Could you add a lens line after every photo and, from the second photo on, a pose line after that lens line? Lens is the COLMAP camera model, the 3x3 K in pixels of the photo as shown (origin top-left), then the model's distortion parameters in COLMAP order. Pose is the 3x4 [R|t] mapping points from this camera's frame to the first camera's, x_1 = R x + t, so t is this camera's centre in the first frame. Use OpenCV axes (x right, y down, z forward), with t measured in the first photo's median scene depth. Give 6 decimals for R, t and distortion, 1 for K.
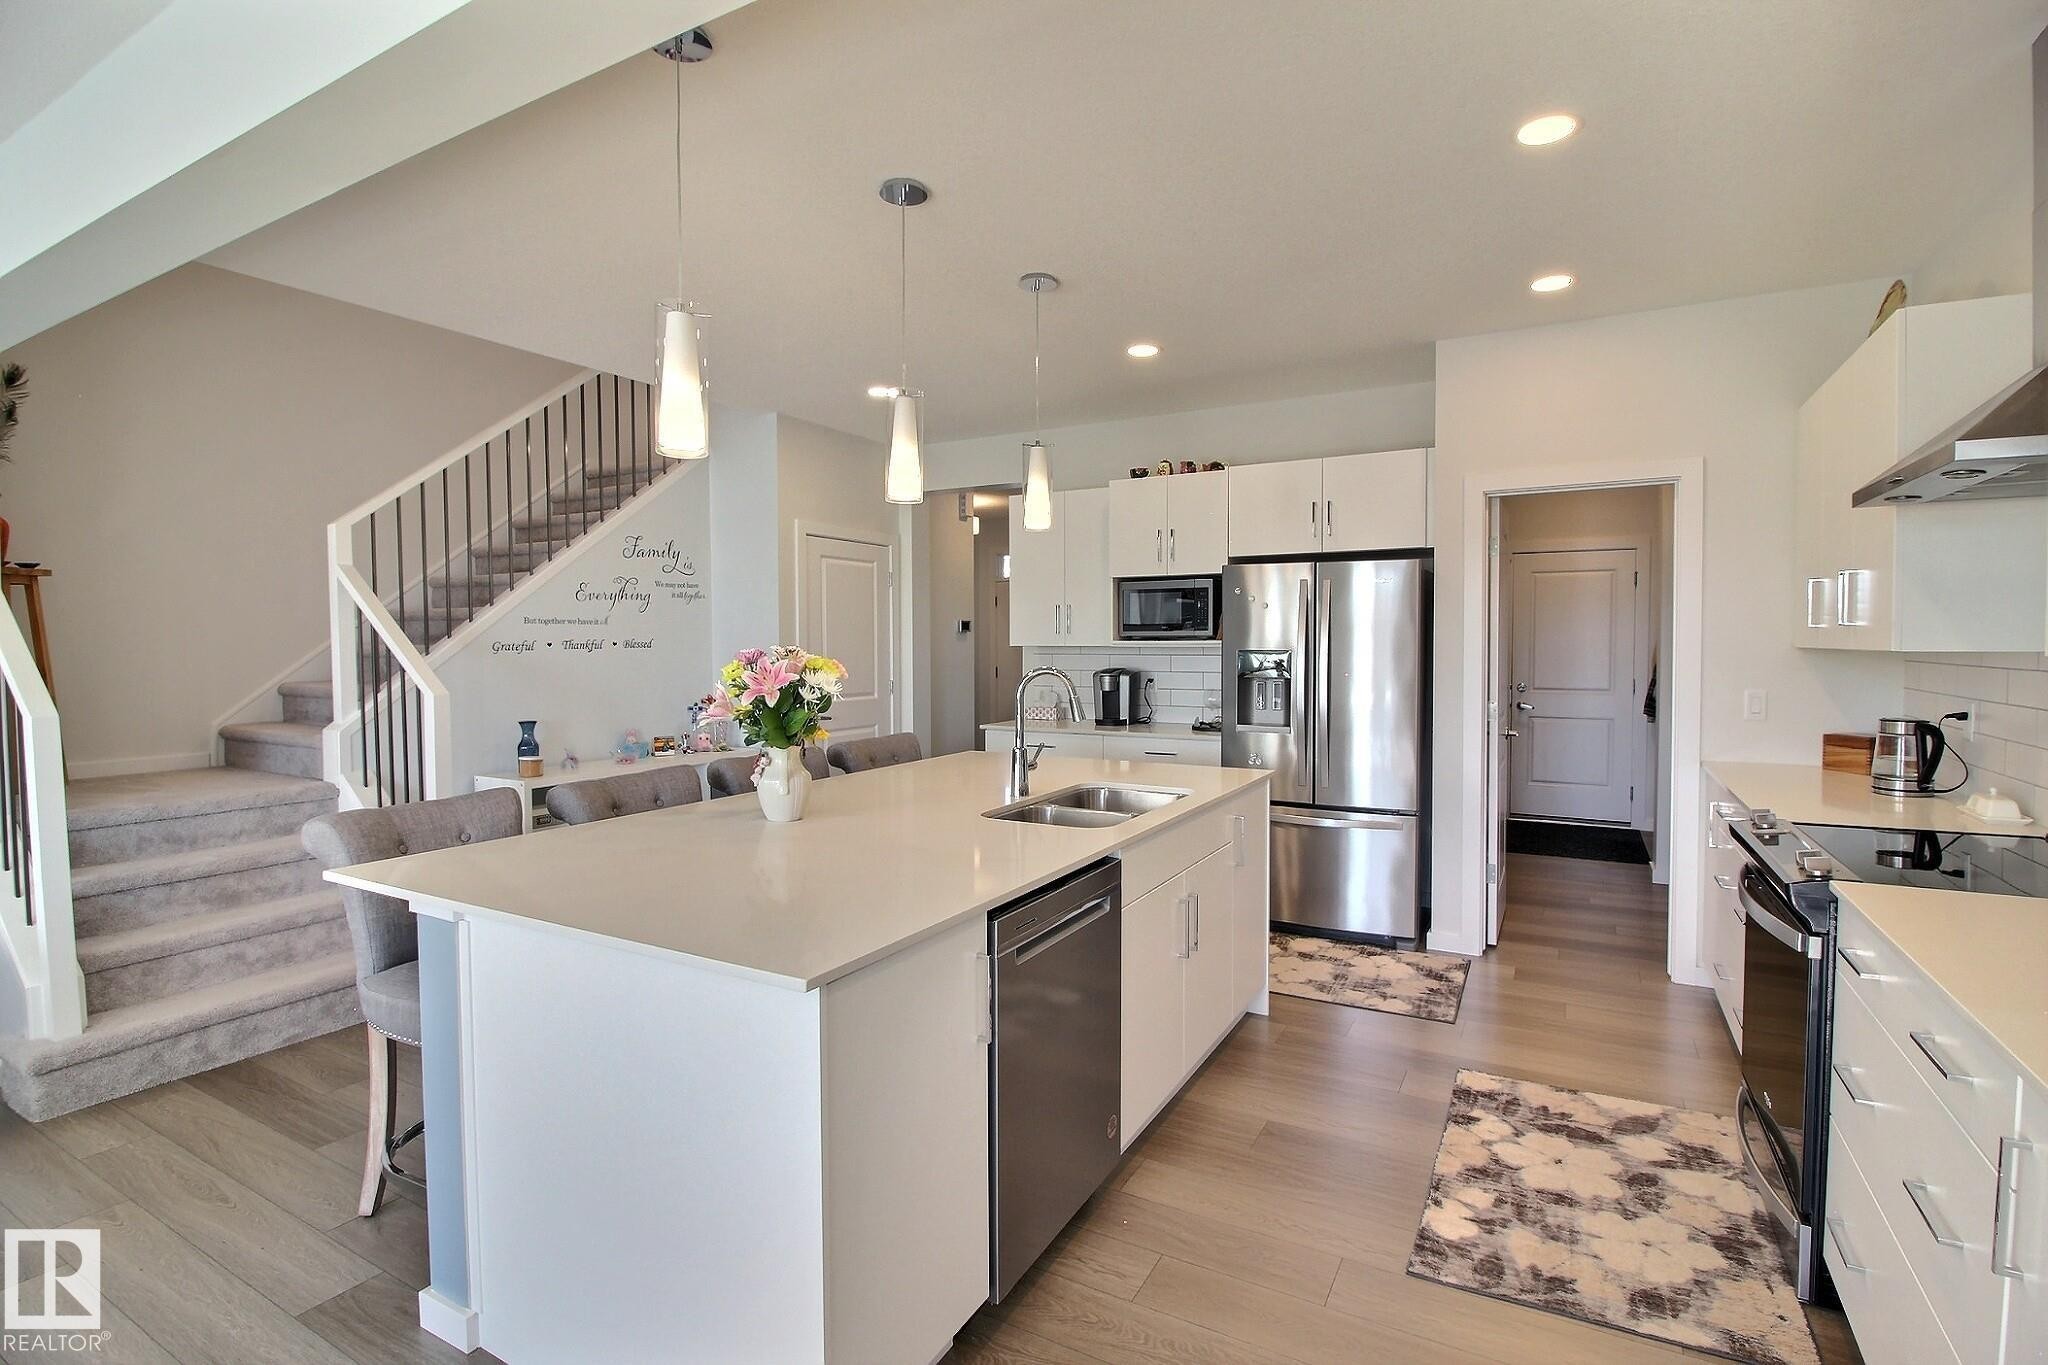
lens RADIAL K [[953.6, 0, 1024.0], [0, 953.6, 682.5], [0, 0, 1]] dist [-0.022843, -0.000020]
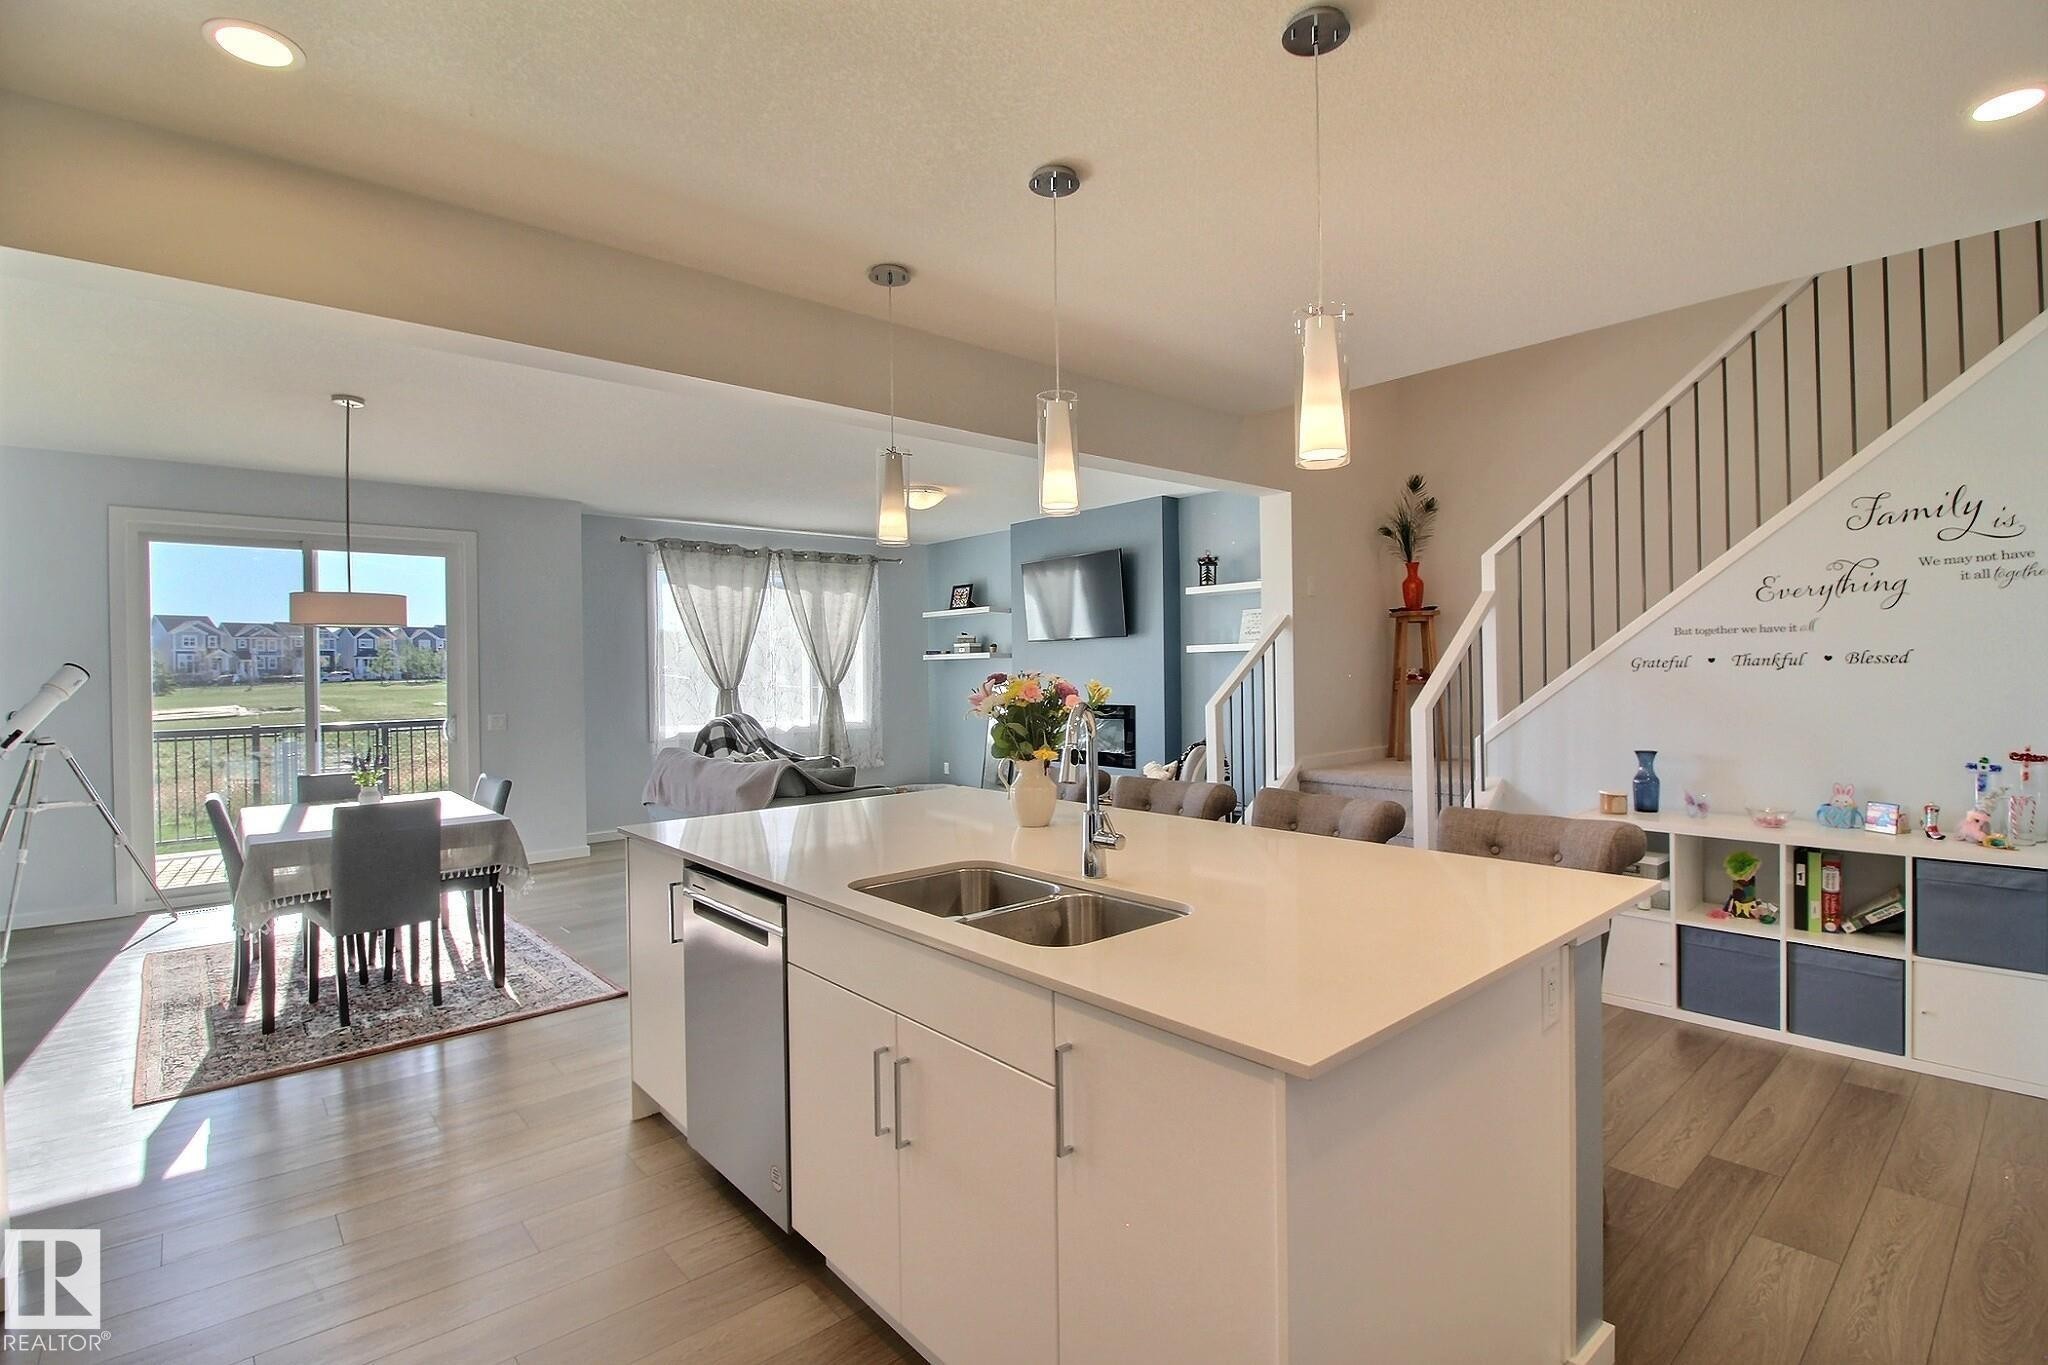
lens RADIAL K [[948.0, 0, 1051.3], [0, 948.0, 672.3], [0, 0, 1]] dist [-0.000555, -0.012802]
pose [[-0.302995, 0.008097, -0.952958, 0.431729], [-0.026713, 0.999499, 0.016986, -0.029291], [0.952618, 0.030603, -0.302627, 0.728653]]
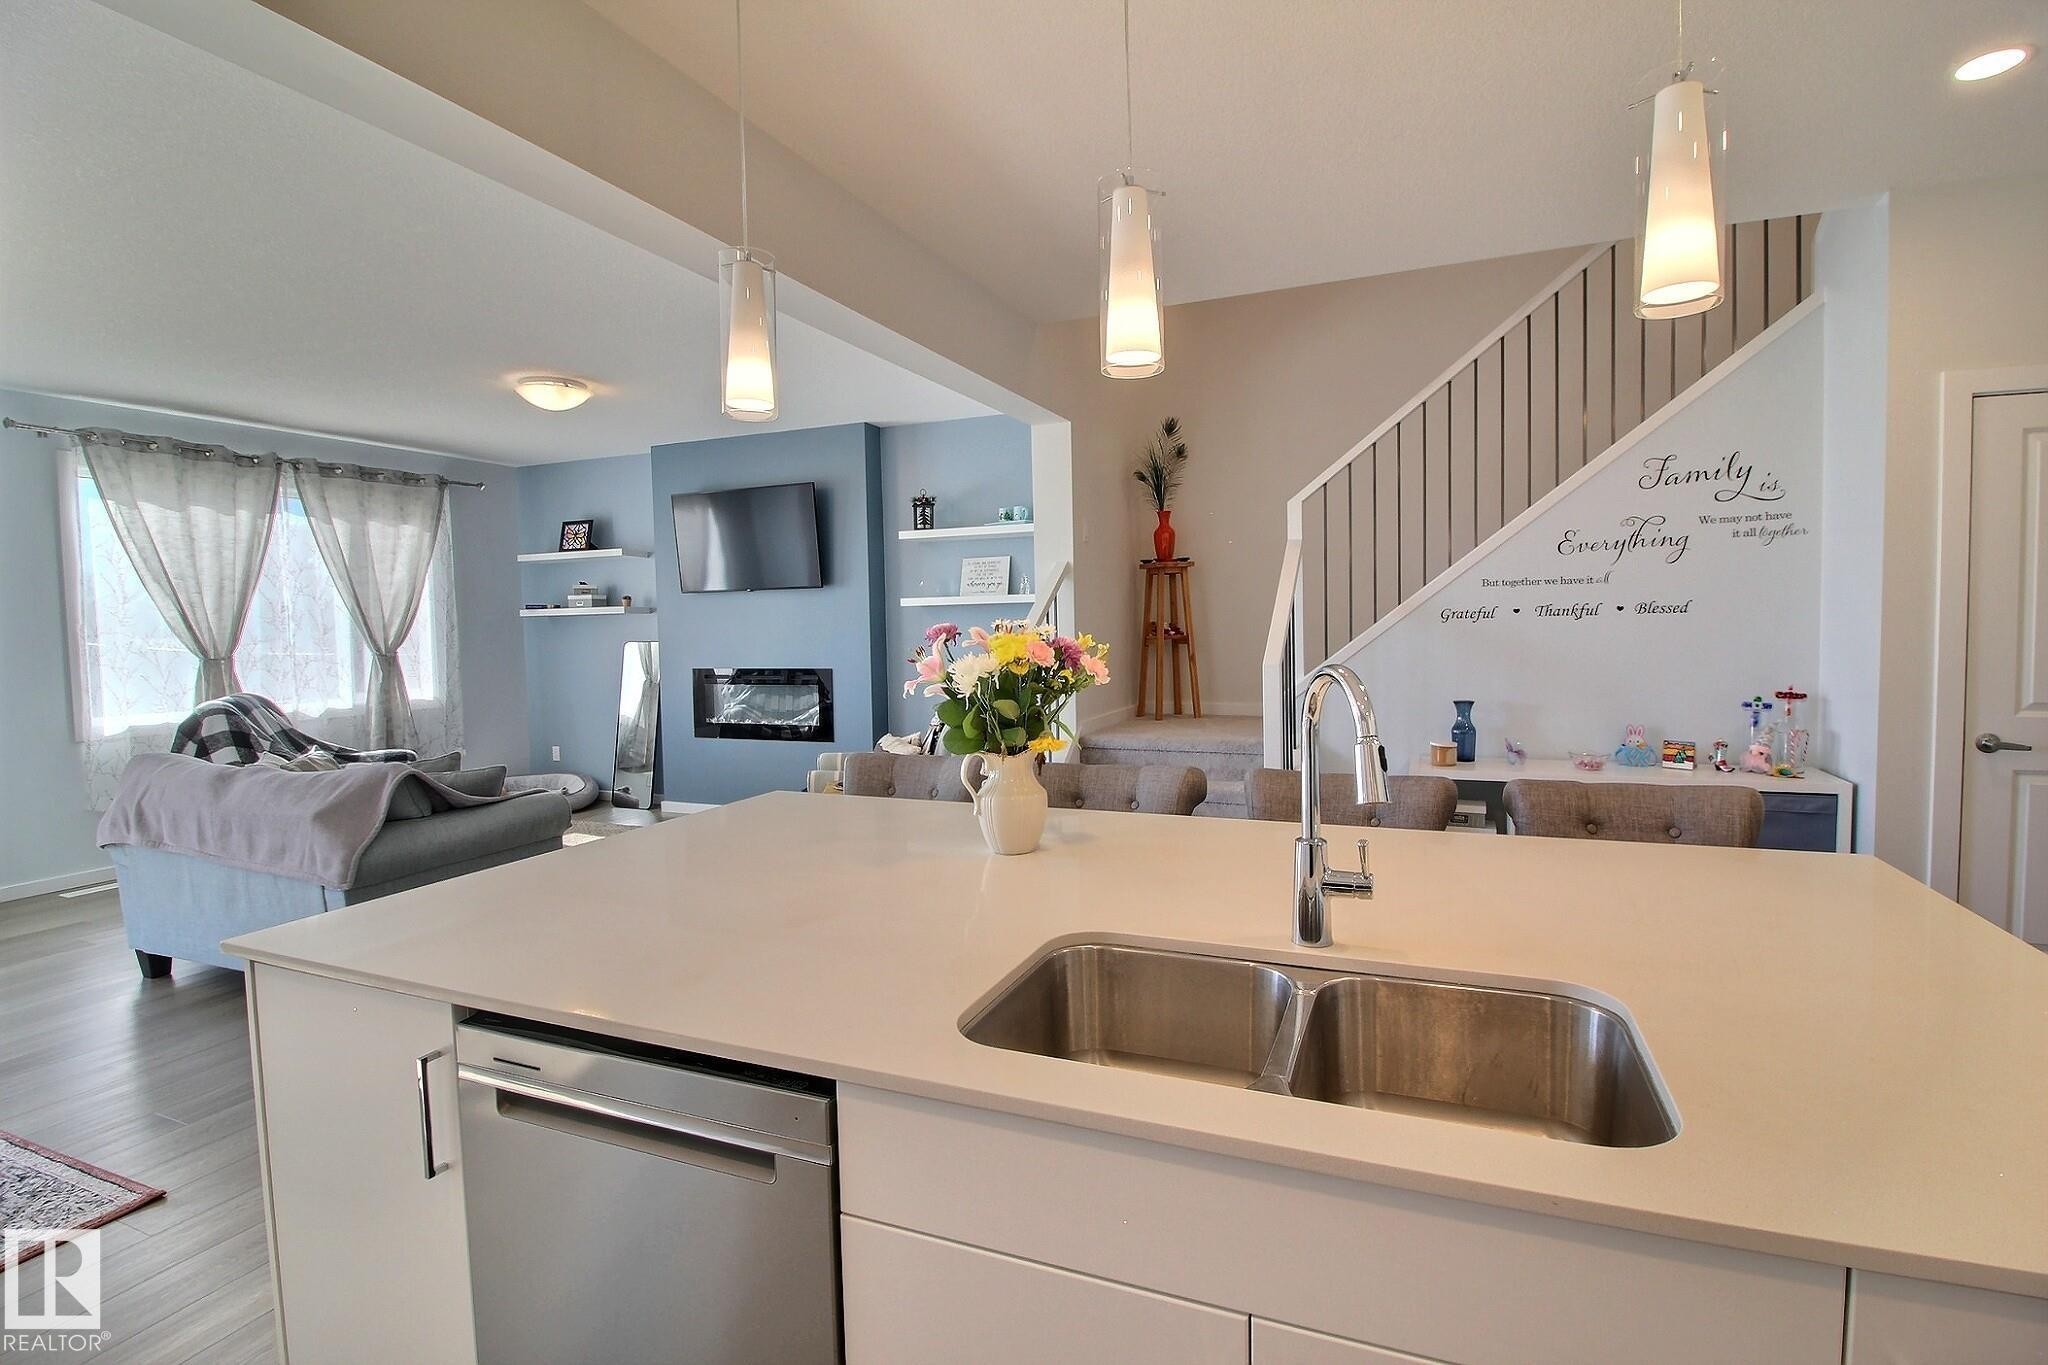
lens RADIAL K [[948.0, 0, 1051.3], [0, 948.0, 672.3], [0, 0, 1]] dist [-0.000555, -0.012802]
pose [[0.143122, 0.051097, -0.988385, 0.260481], [-0.023616, 0.998558, 0.048203, -0.017495], [0.989423, 0.016443, 0.144123, 0.495283]]
